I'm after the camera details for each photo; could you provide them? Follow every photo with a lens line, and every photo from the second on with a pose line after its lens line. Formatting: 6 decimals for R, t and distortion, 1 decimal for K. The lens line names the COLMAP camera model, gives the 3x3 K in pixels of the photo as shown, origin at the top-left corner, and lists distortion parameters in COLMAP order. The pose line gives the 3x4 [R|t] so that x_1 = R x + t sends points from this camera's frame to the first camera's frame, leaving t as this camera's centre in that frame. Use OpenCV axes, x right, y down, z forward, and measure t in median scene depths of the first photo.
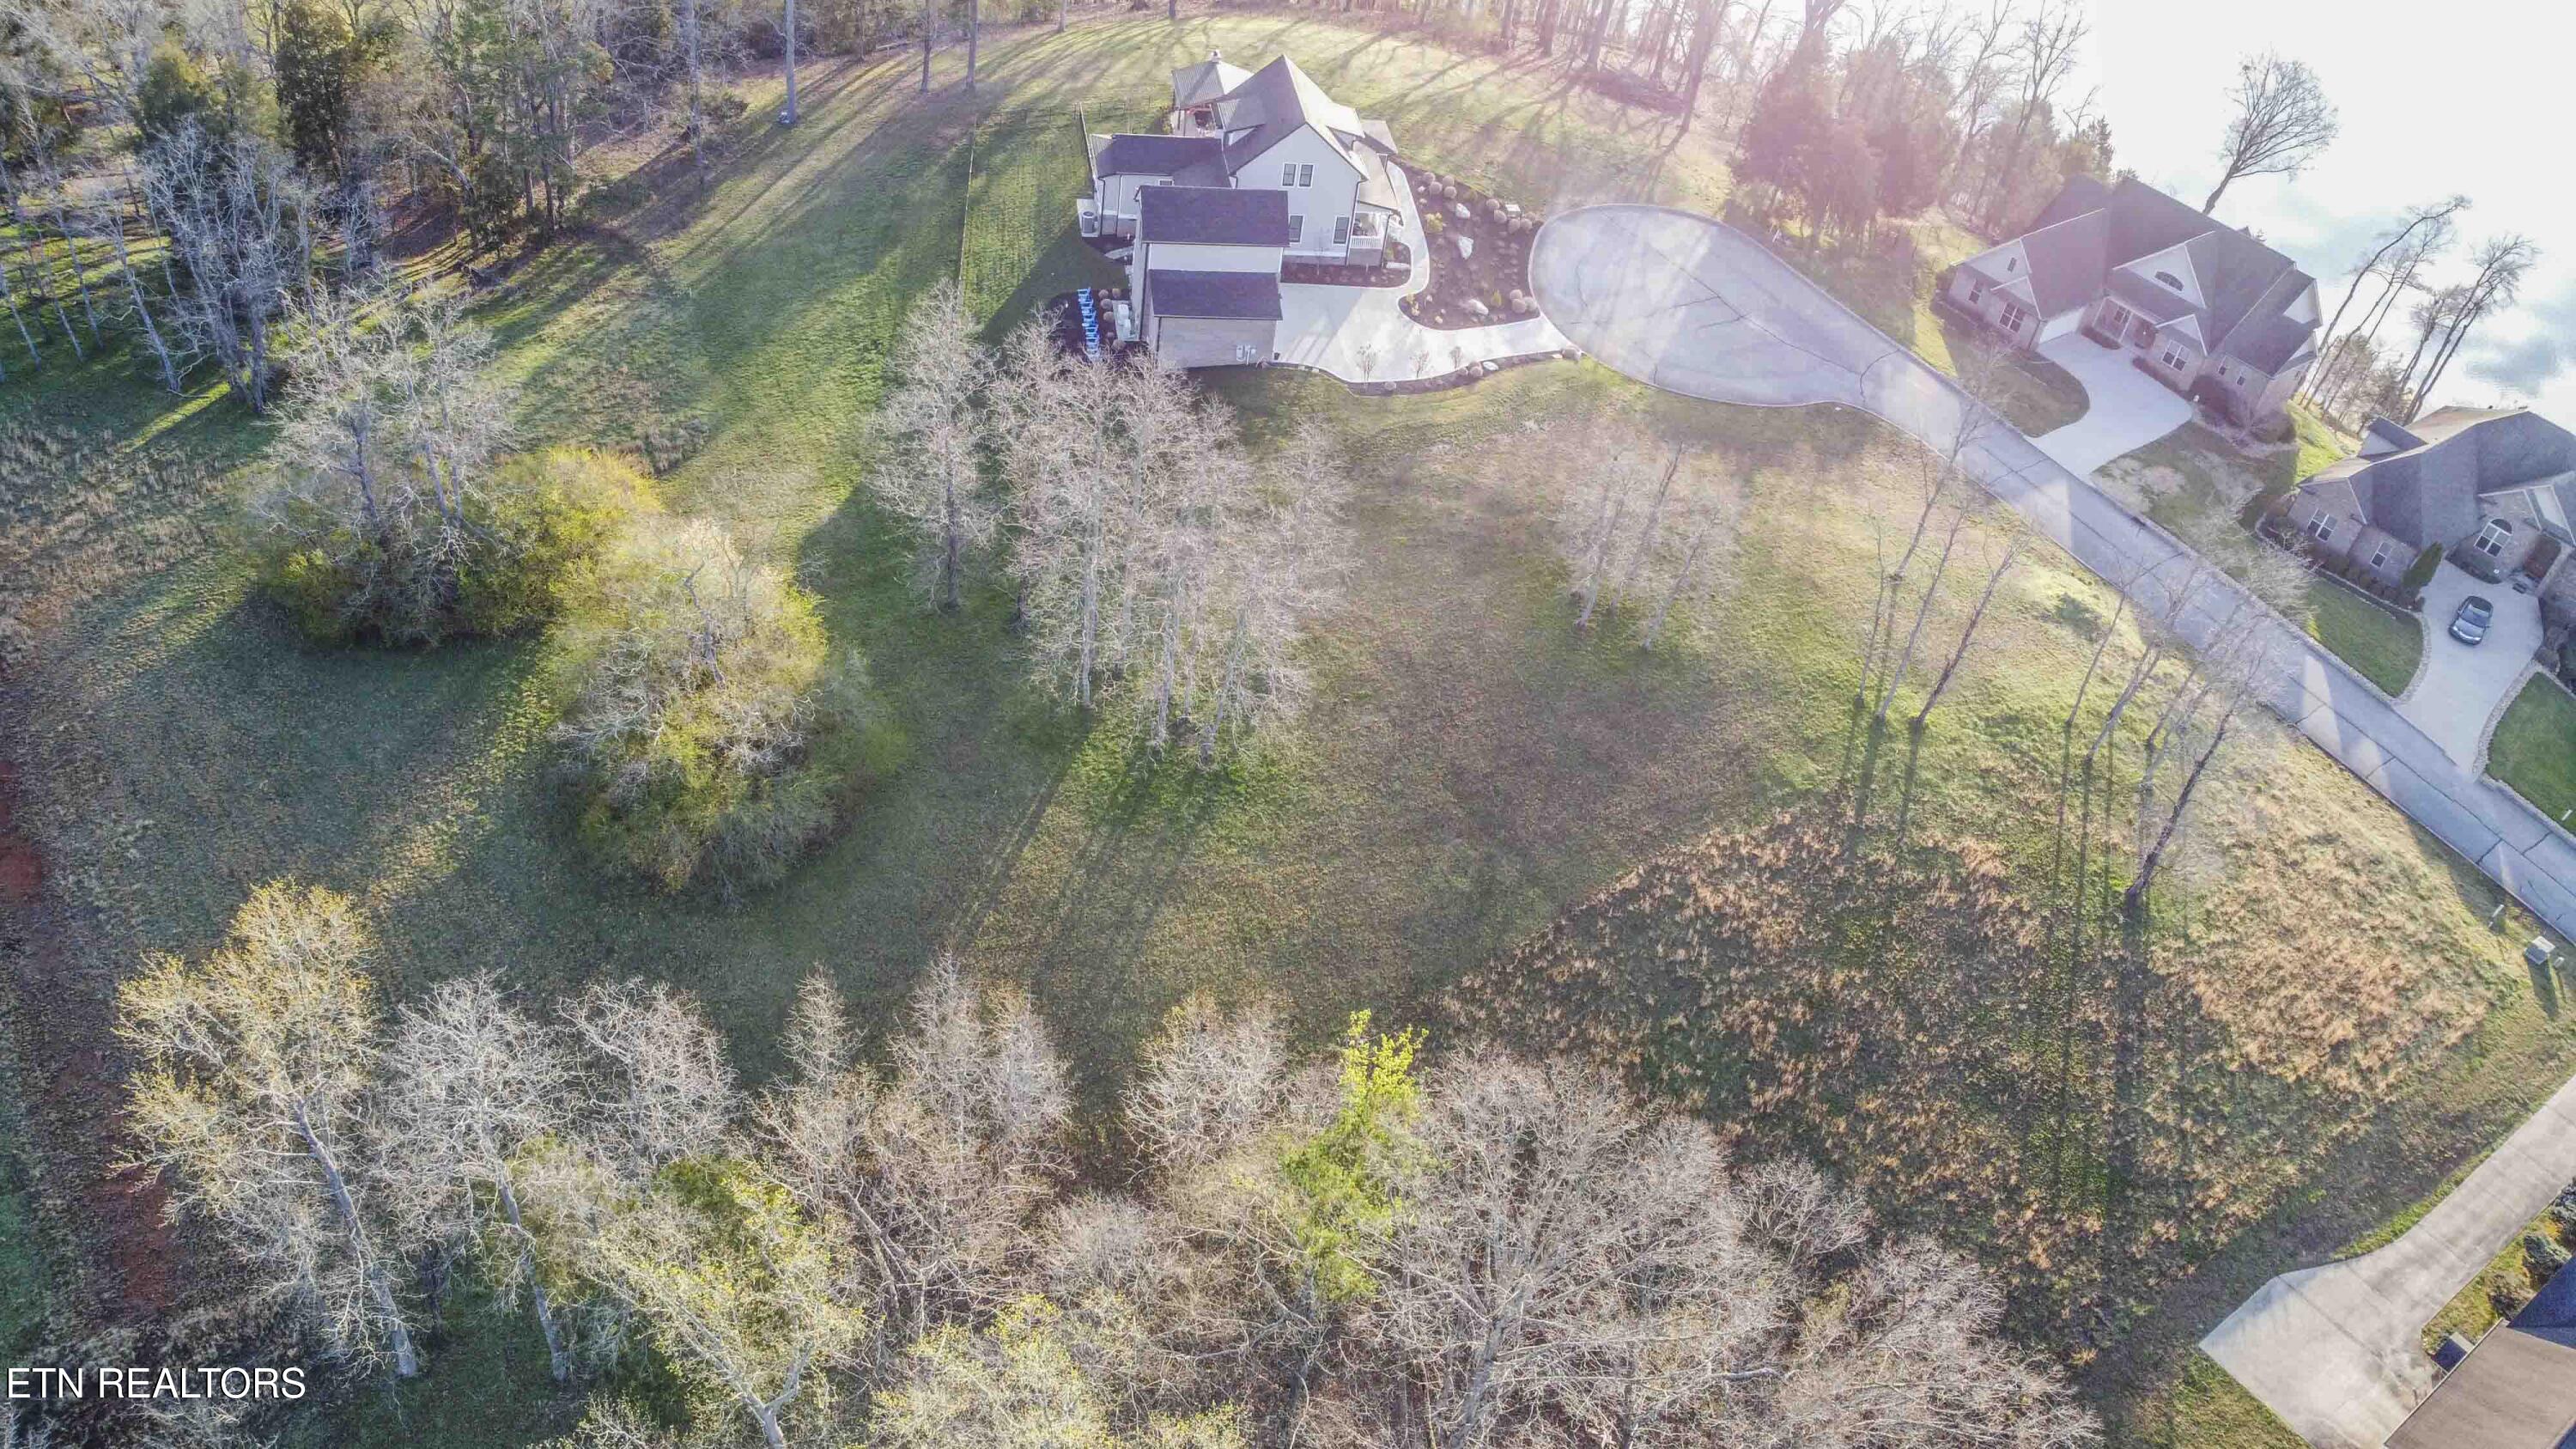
lens RADIAL K [[1948.8, 0, 1283.2], [0, 1948.8, 719.5], [0, 0, 1]] dist [0.006312, -0.008742]
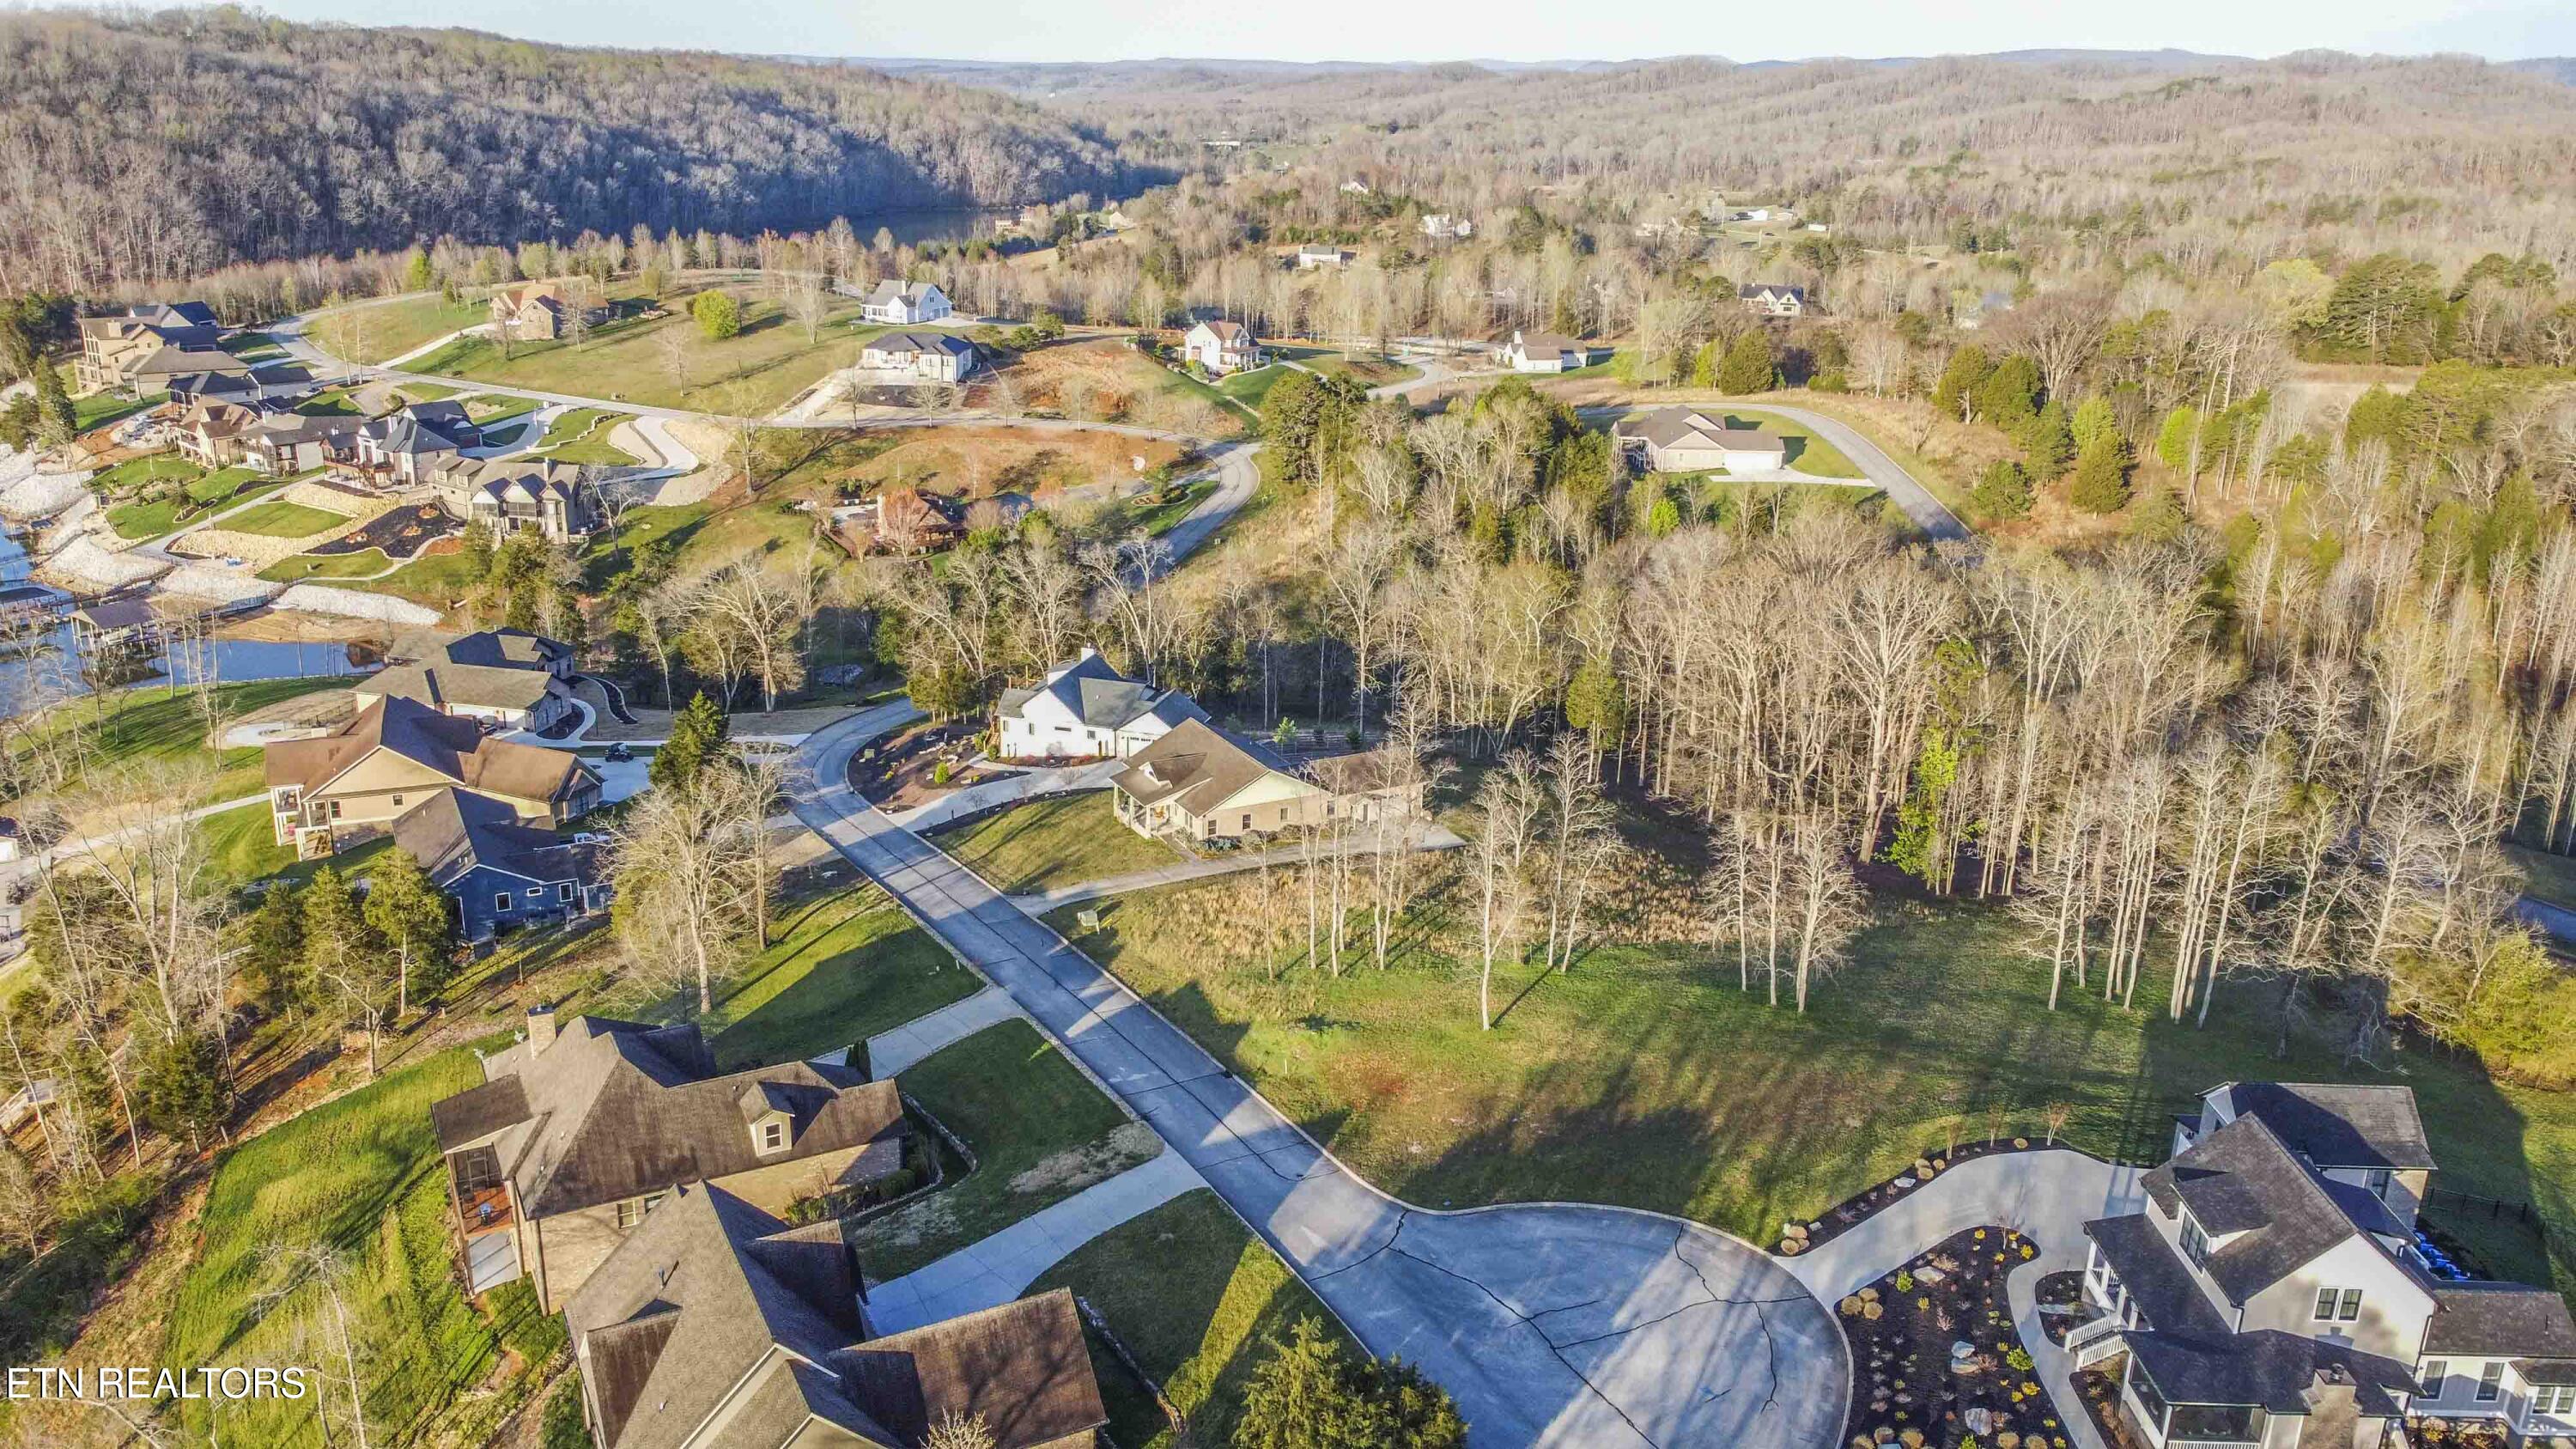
lens RADIAL K [[1948.8, 0, 1276.1], [0, 1948.8, 719.2], [0, 0, 1]] dist [0.006312, -0.008742]
pose [[-0.976279, -0.185042, 0.112424, 0.342300], [0.006190, 0.495174, 0.868772, -1.105758], [-0.216429, 0.848859, -0.482283, 1.412461]]
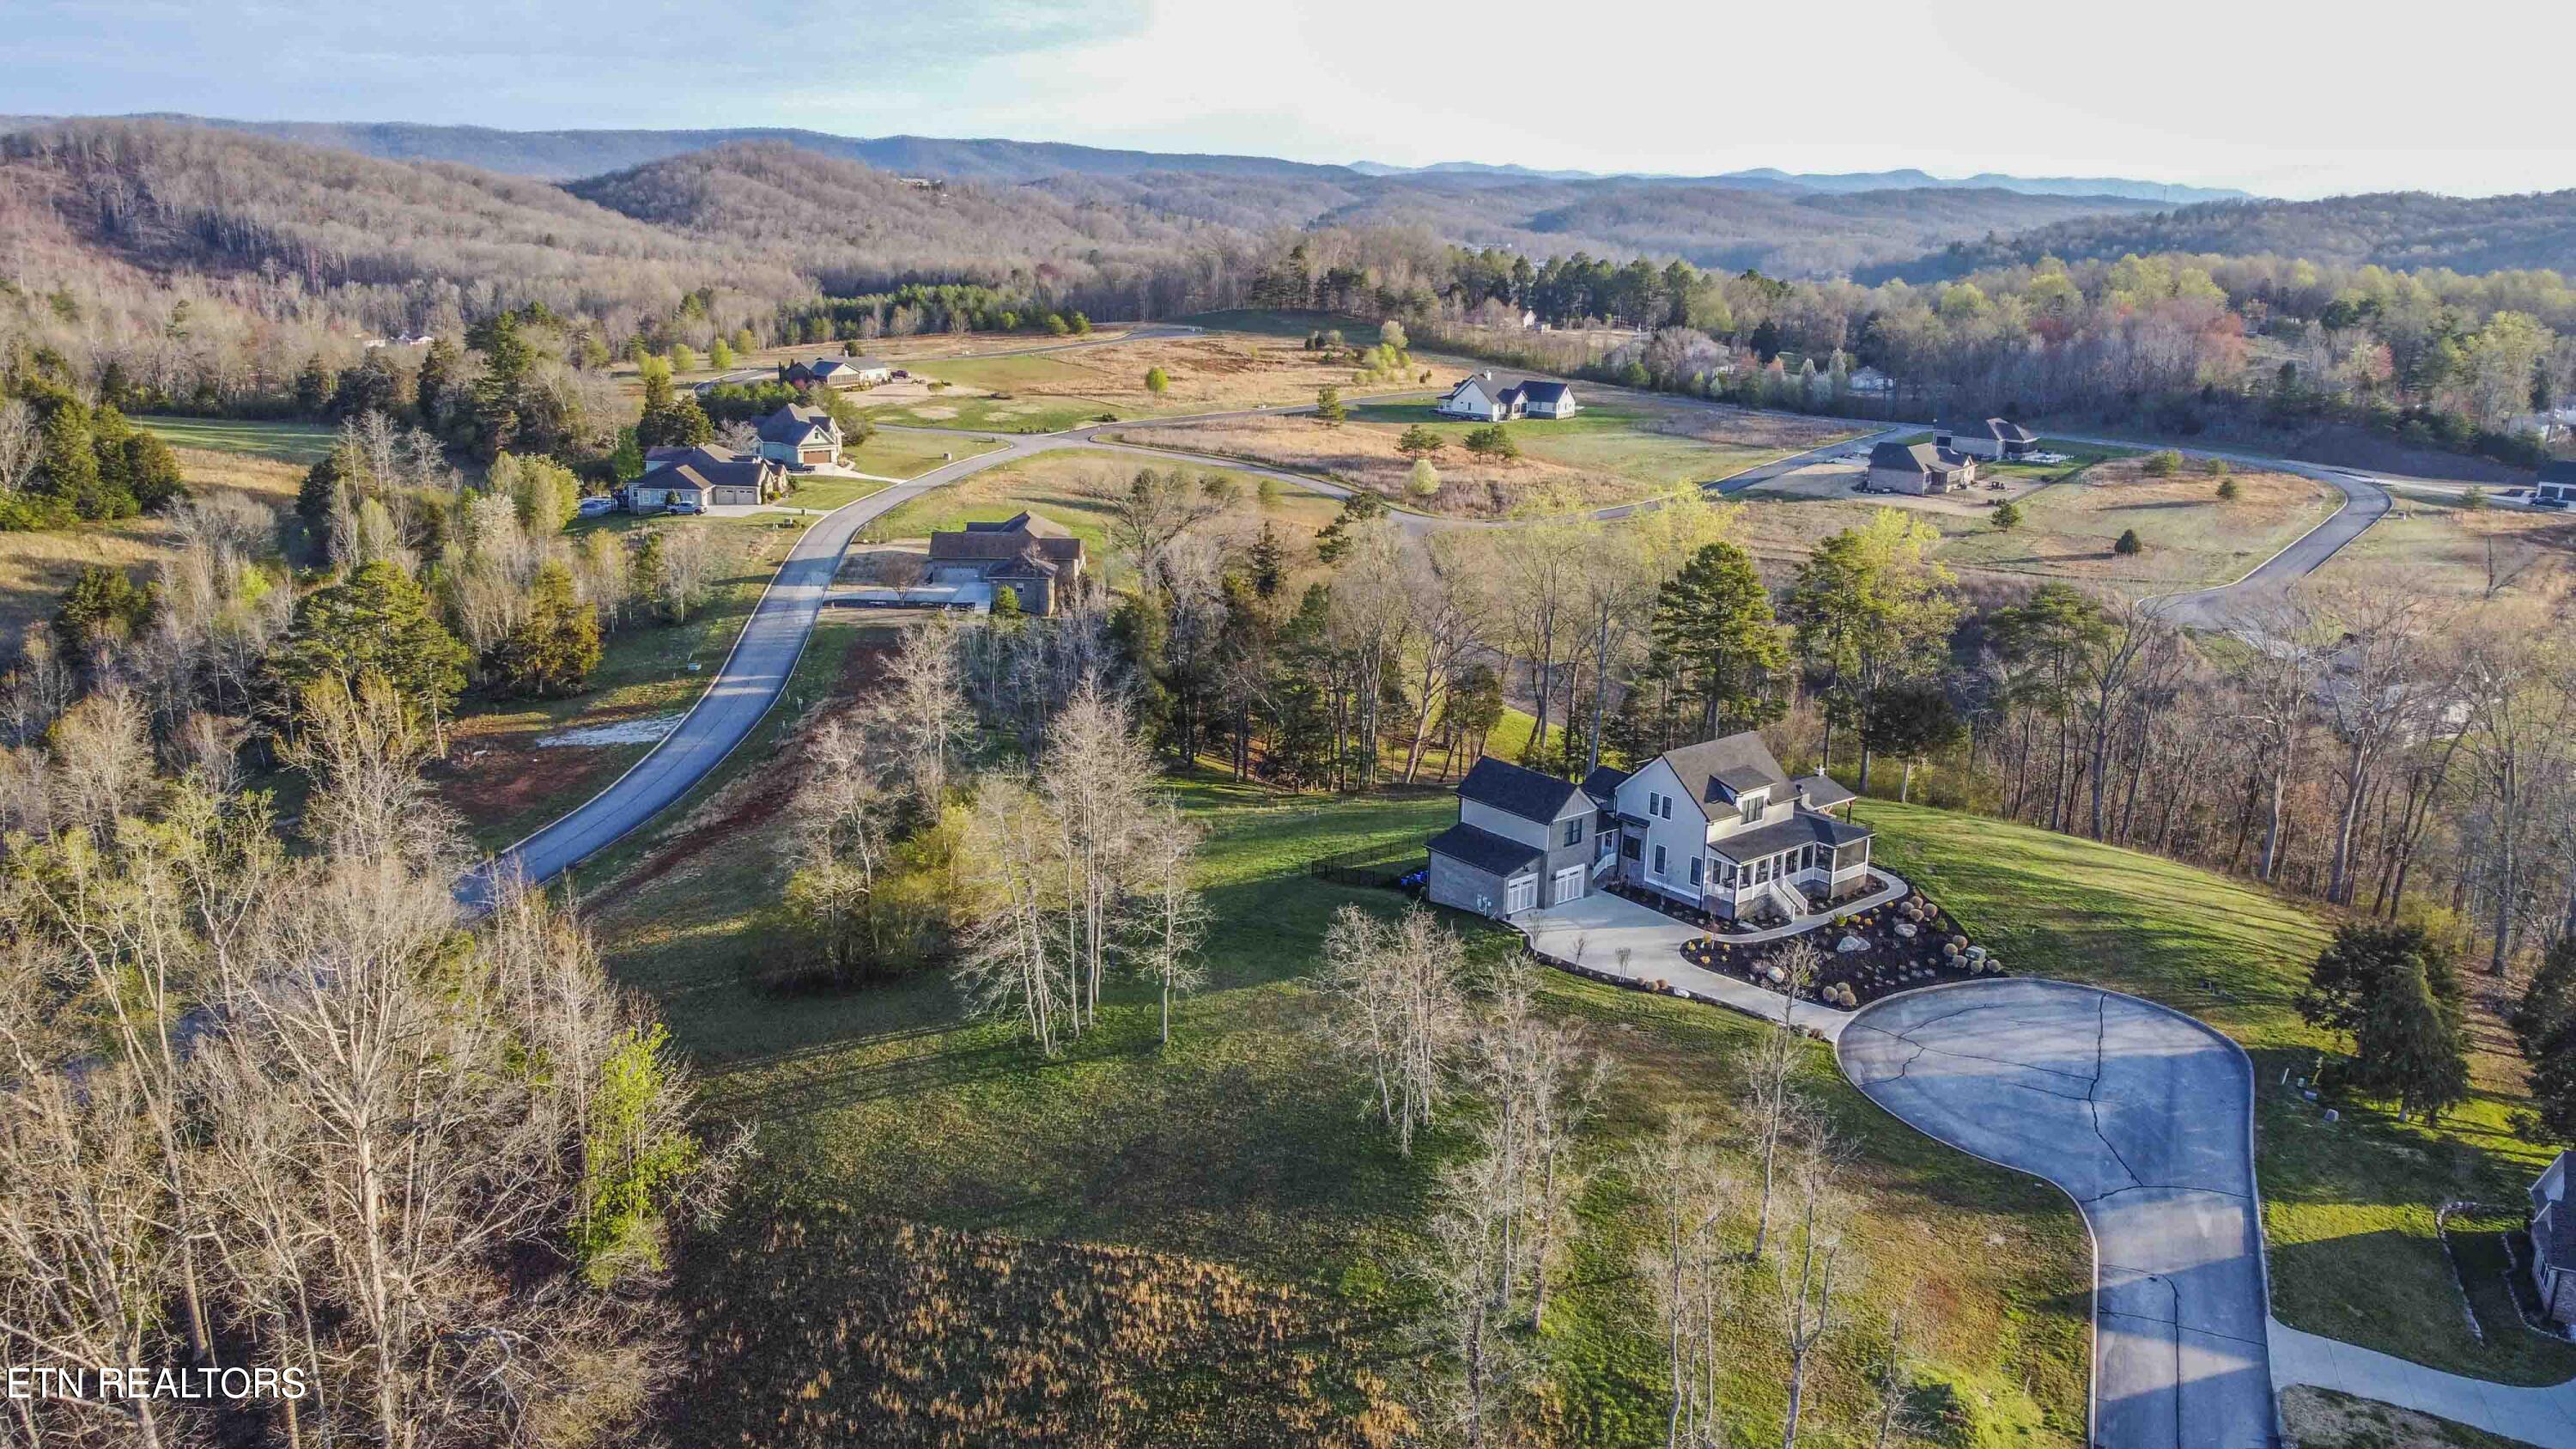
lens RADIAL K [[1948.8, 0, 1283.9], [0, 1948.8, 726.1], [0, 0, 1]] dist [0.006312, -0.008742]
pose [[0.510762, 0.119337, -0.851399, 0.888136], [-0.540018, 0.815108, -0.209712, 0.022639], [0.668956, 0.566883, 0.480771, 0.356001]]
